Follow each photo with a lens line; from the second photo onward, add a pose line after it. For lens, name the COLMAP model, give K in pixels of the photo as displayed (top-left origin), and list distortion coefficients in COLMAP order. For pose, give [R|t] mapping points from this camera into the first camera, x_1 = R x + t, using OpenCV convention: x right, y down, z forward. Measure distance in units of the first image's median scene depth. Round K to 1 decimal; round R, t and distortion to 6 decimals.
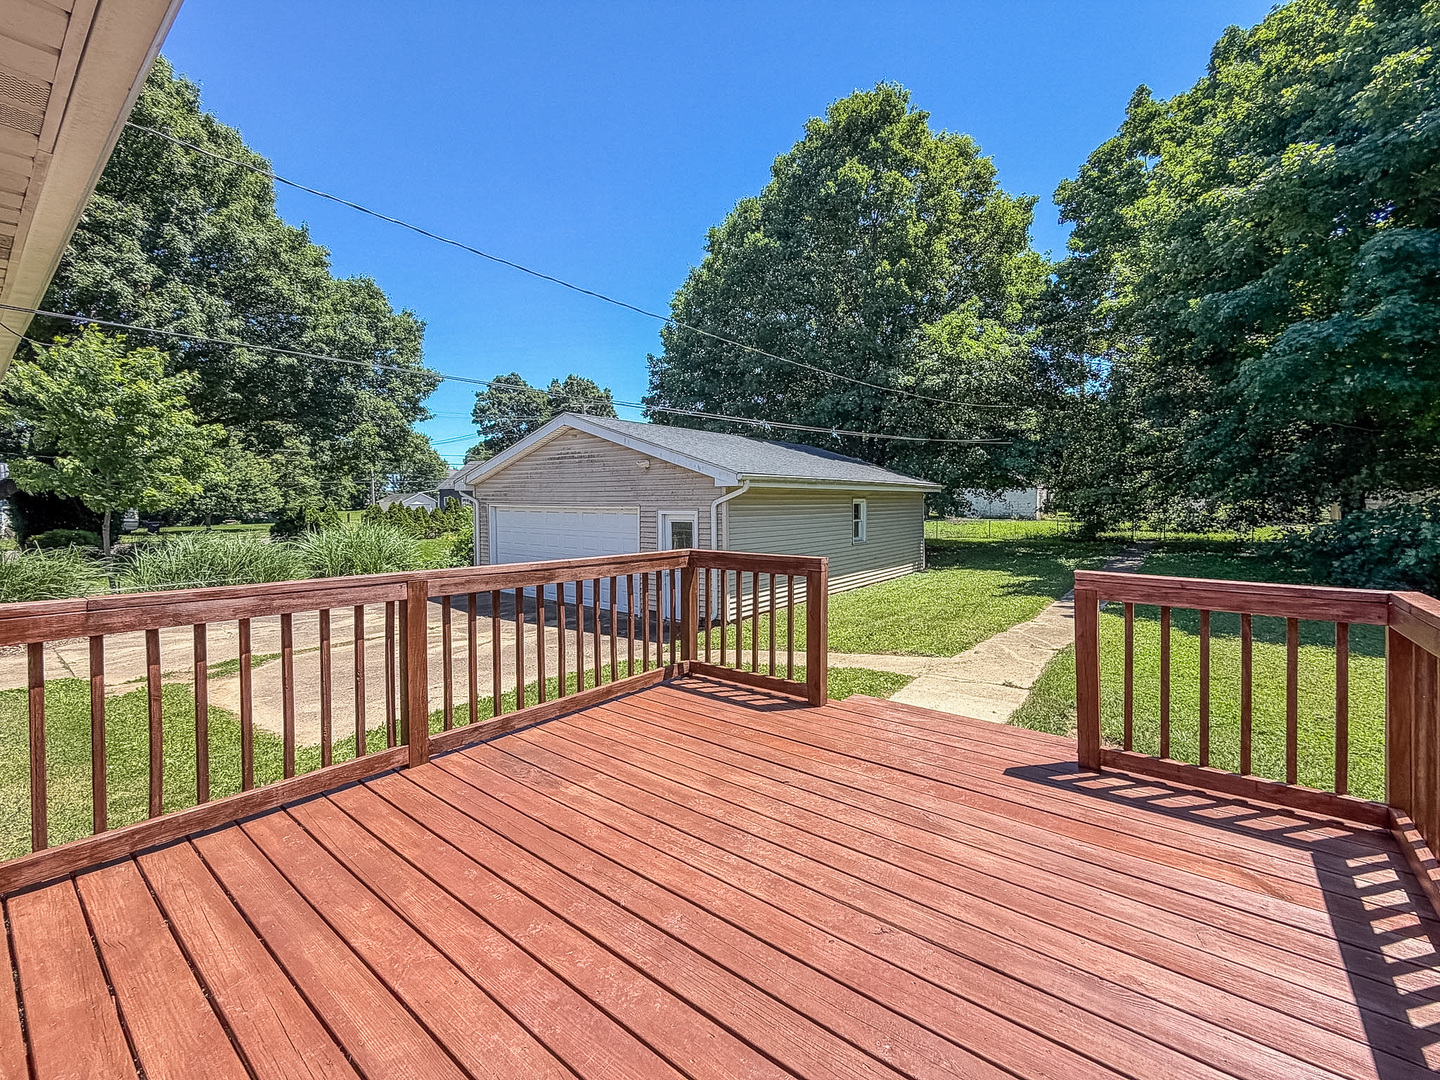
lens RADIAL K [[530.0, 0, 718.8], [0, 530.0, 517.6], [0, 0, 1]] dist [0.000706, 0.000063]
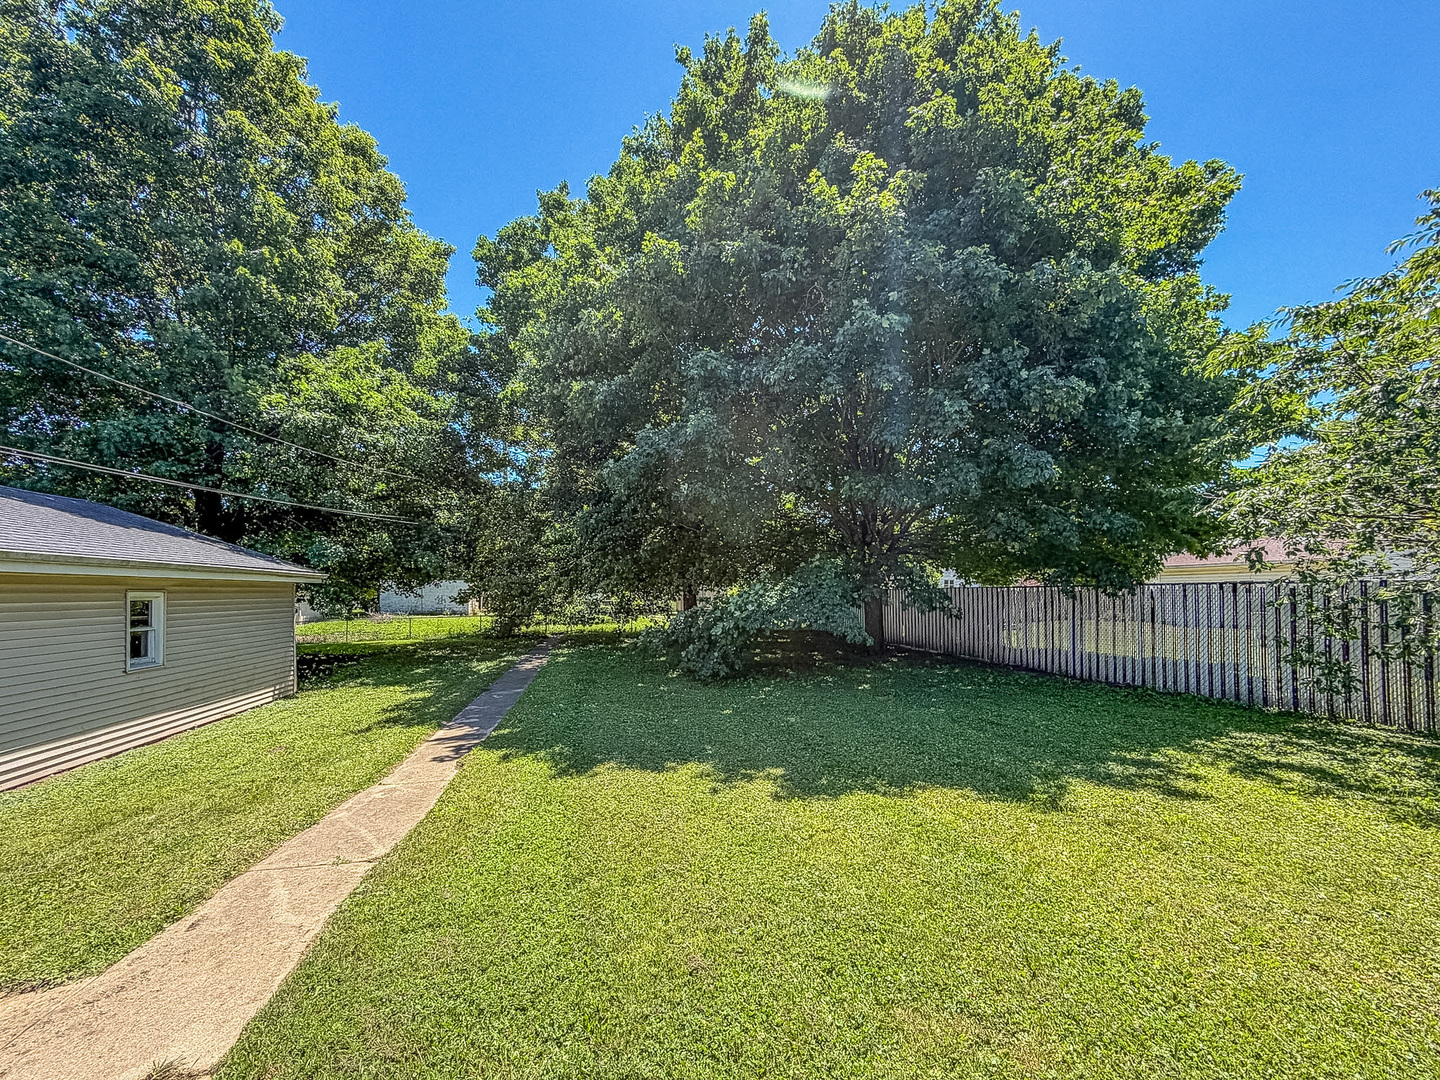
lens RADIAL K [[581.7, 0, 732.5], [0, 581.7, 556.7], [0, 0, 1]] dist [0.000587, 0.000079]
pose [[0.576244, 0.053412, 0.815530, 0.098423], [0.025670, 0.996187, -0.083382, -0.003305], [-0.816874, 0.068983, 0.572676, 0.090940]]
